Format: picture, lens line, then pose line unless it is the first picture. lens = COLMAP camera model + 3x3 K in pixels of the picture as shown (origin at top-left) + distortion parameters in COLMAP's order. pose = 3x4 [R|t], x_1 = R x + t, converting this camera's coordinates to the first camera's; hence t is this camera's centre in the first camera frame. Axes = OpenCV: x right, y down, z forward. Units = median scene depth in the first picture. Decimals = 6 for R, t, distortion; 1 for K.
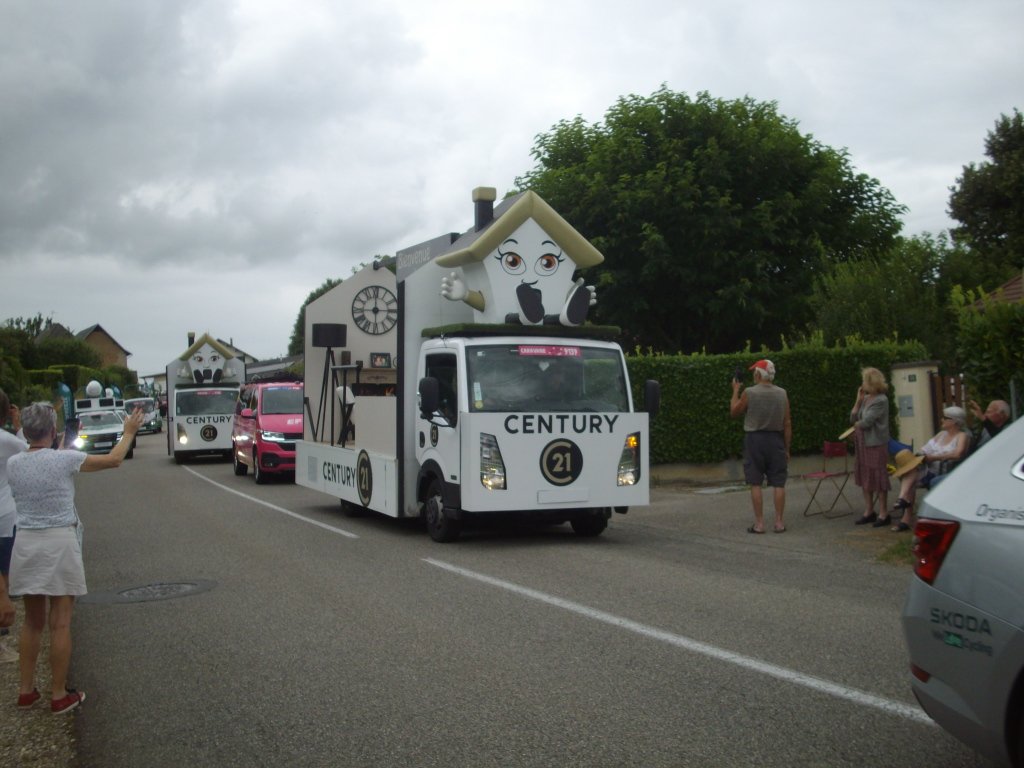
lens RADIAL K [[1186.2, 0, 512.0], [0, 1186.2, 384.0], [0, 0, 1]] dist [-0.136251, 0.056061]
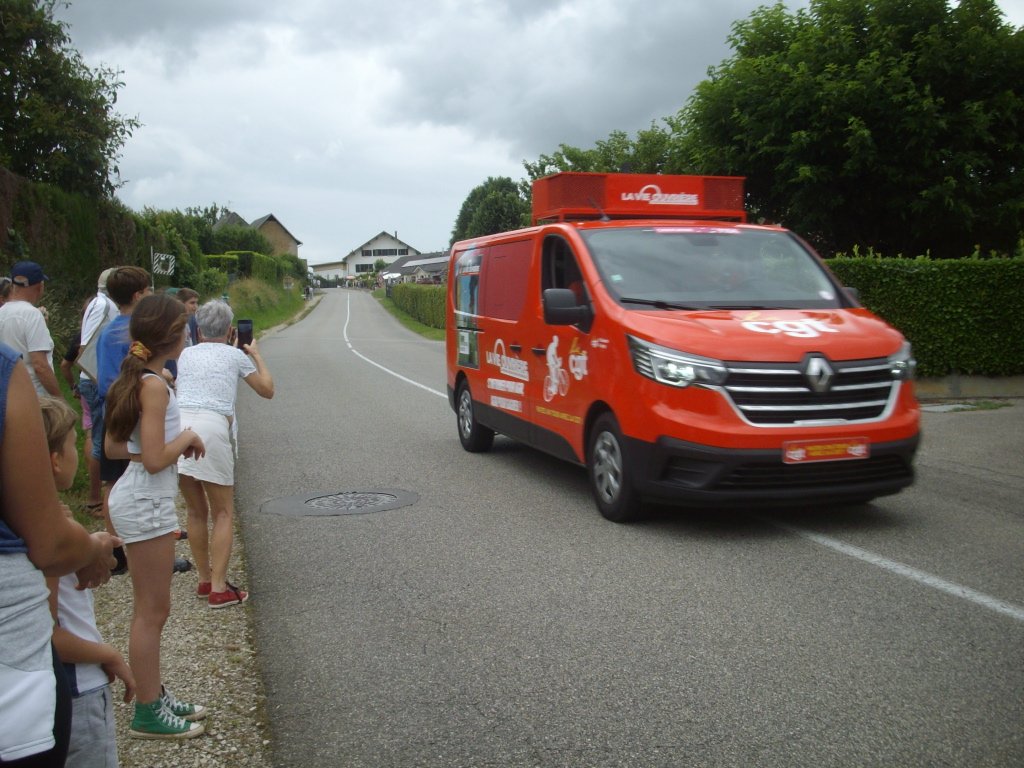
lens RADIAL K [[1142.0, 0, 512.0], [0, 1142.0, 384.0], [0, 0, 1]] dist [-0.146313, 0.067078]
pose [[0.990763, 0.048409, -0.126672, -0.043411], [-0.036952, 0.995139, 0.091285, 0.004708], [0.130475, -0.085761, 0.987735, 0.099785]]
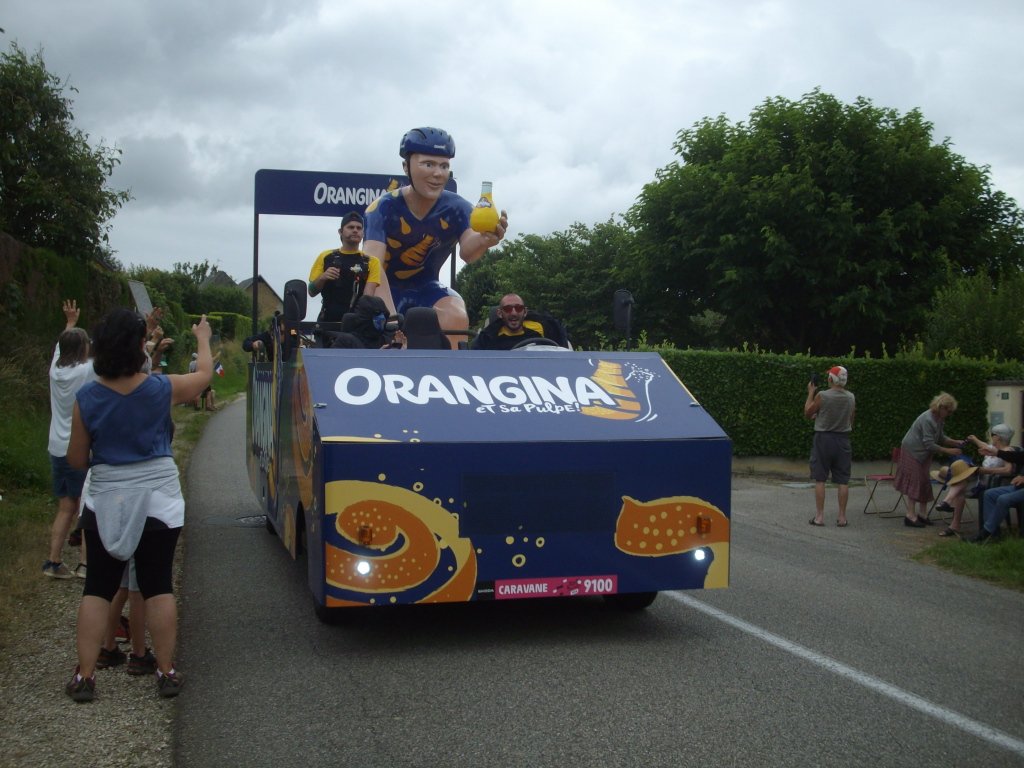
lens RADIAL K [[1178.6, 0, 512.0], [0, 1178.6, 384.0], [0, 0, 1]] dist [-0.119049, -0.006062]
pose [[0.988503, 0.088198, -0.122815, 0.033499], [-0.085792, 0.996006, 0.024753, -0.003230], [0.124507, -0.013932, 0.992121, -0.062640]]
